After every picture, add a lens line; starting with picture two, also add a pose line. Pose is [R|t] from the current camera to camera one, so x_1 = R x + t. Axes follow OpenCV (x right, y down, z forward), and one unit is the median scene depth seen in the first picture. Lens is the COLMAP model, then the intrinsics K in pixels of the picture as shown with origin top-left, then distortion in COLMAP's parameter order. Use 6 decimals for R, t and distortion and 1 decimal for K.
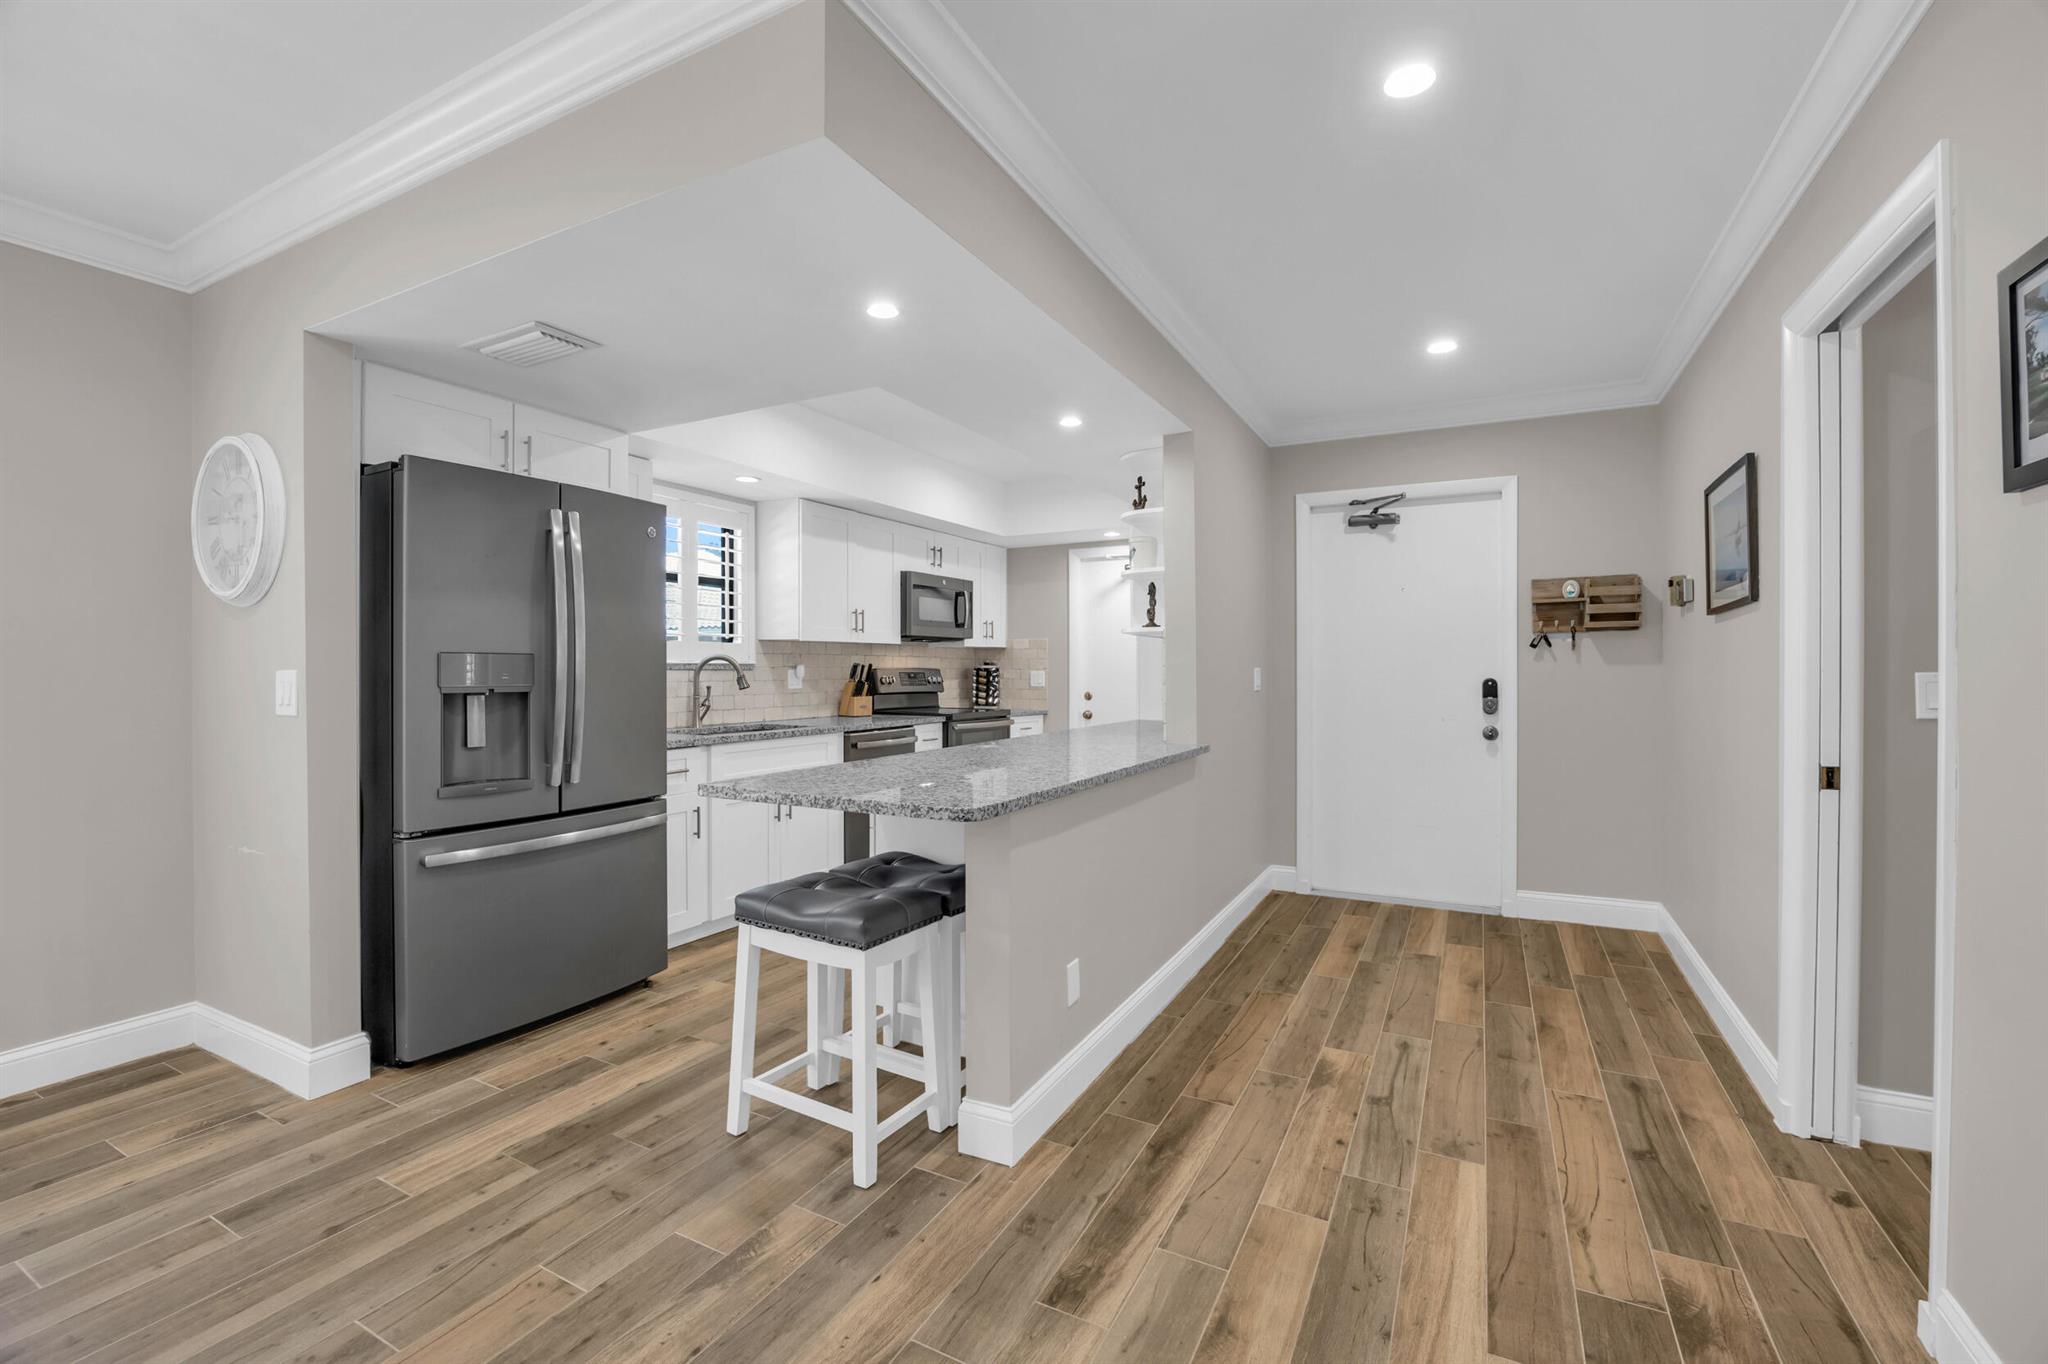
lens RADIAL K [[857.8, 0, 1019.6], [0, 857.8, 674.7], [0, 0, 1]] dist [-0.003438, -0.000168]
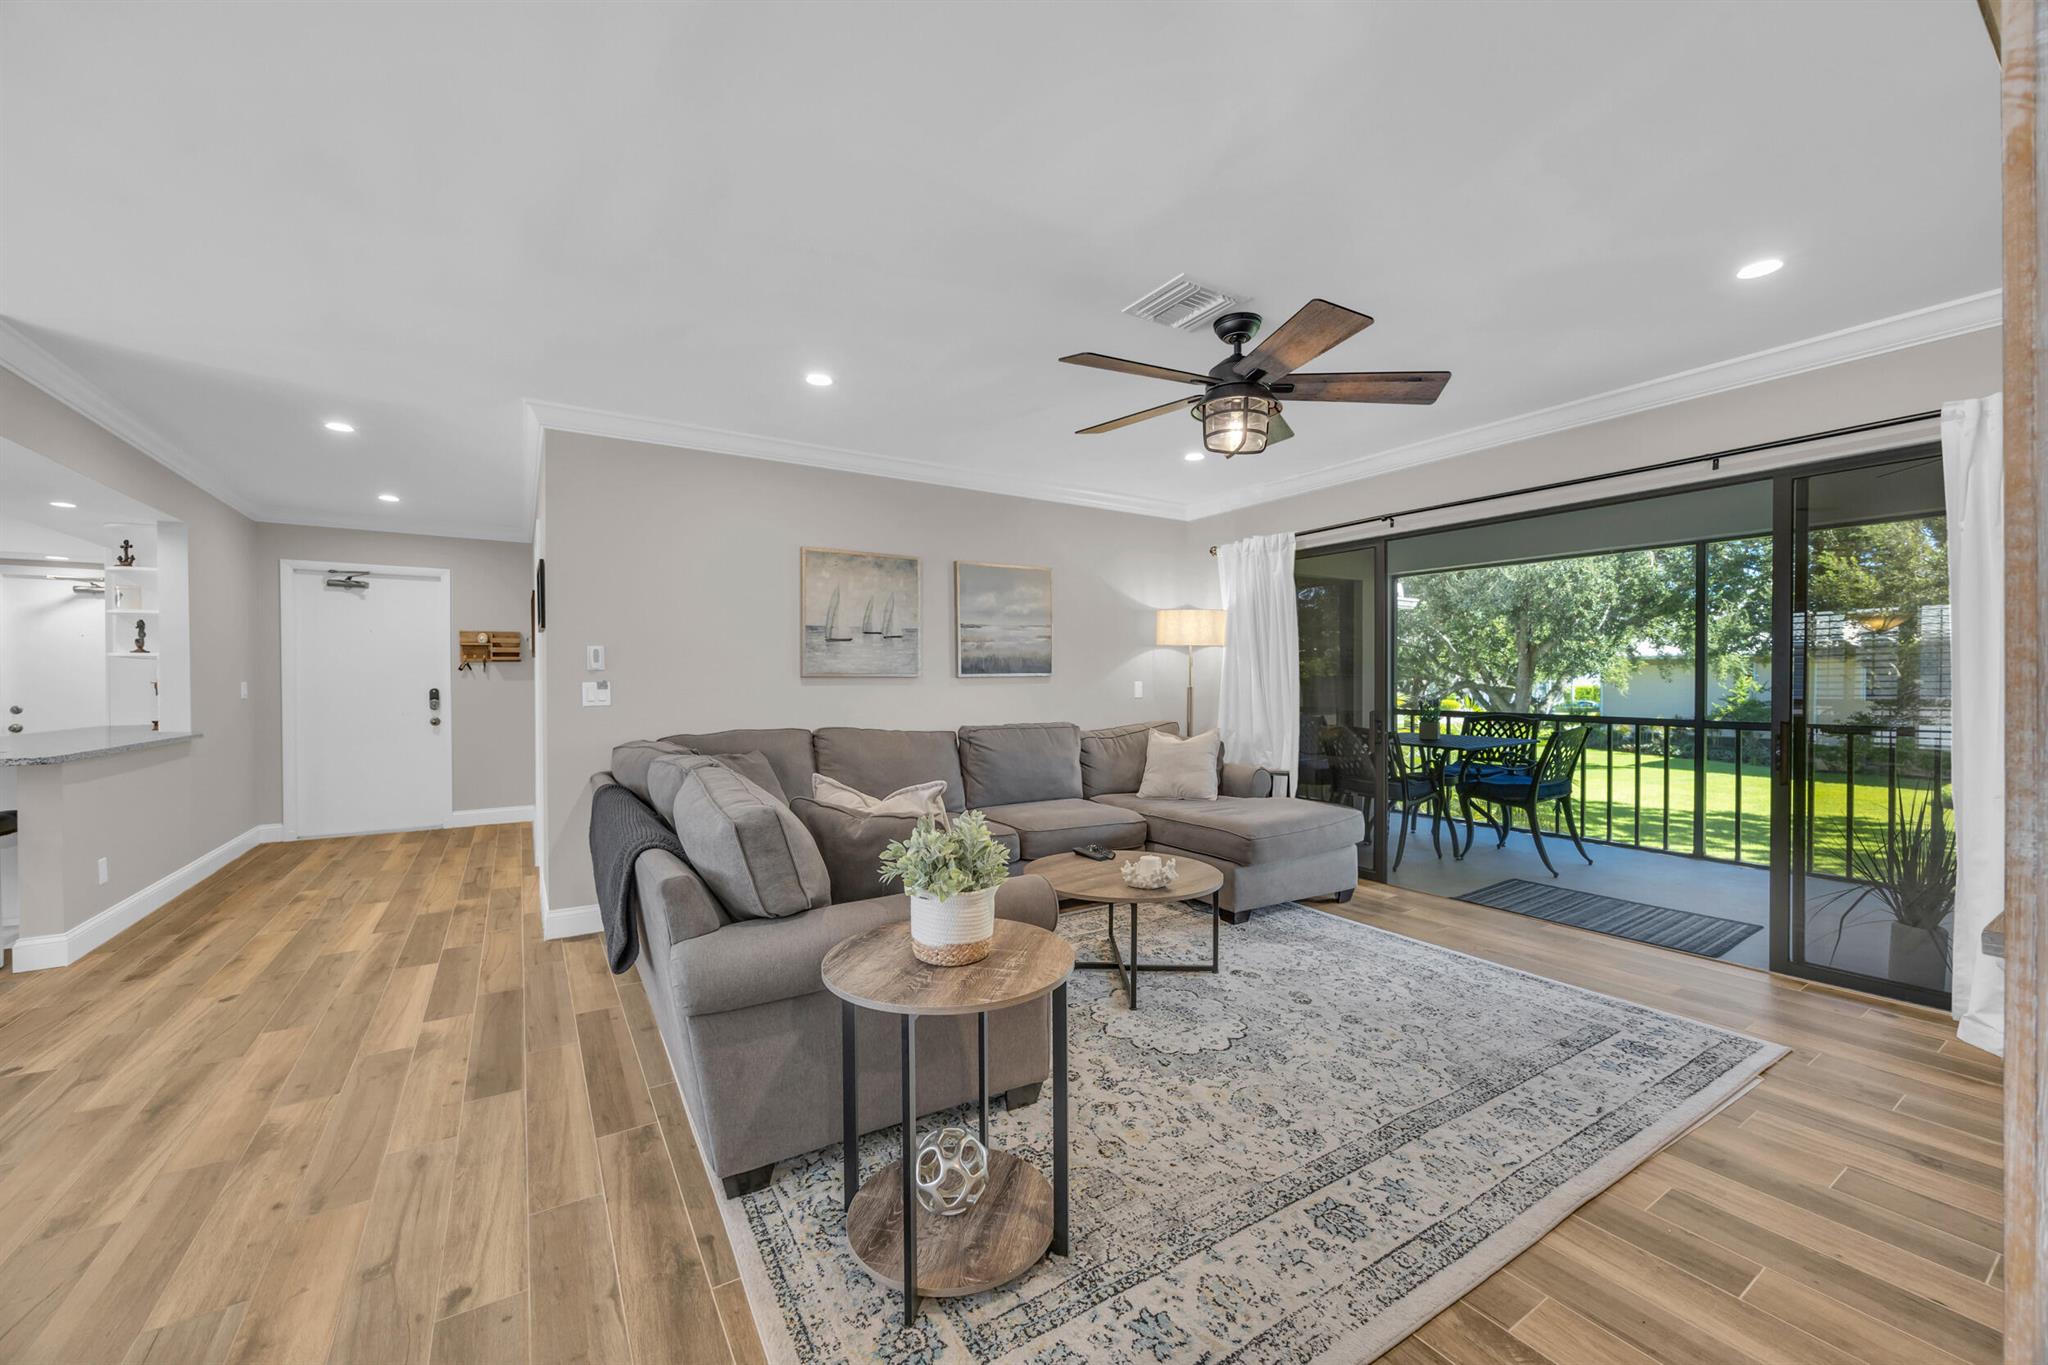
lens RADIAL K [[792.8, 0, 1026.4], [0, 792.8, 686.5], [0, 0, 1]] dist [0.001868, -0.000082]
pose [[0.491968, -0.005139, 0.870598, -0.251479], [0.006006, 0.999979, 0.002508, 0.004086], [-0.870592, 0.003995, 0.491989, -0.841212]]
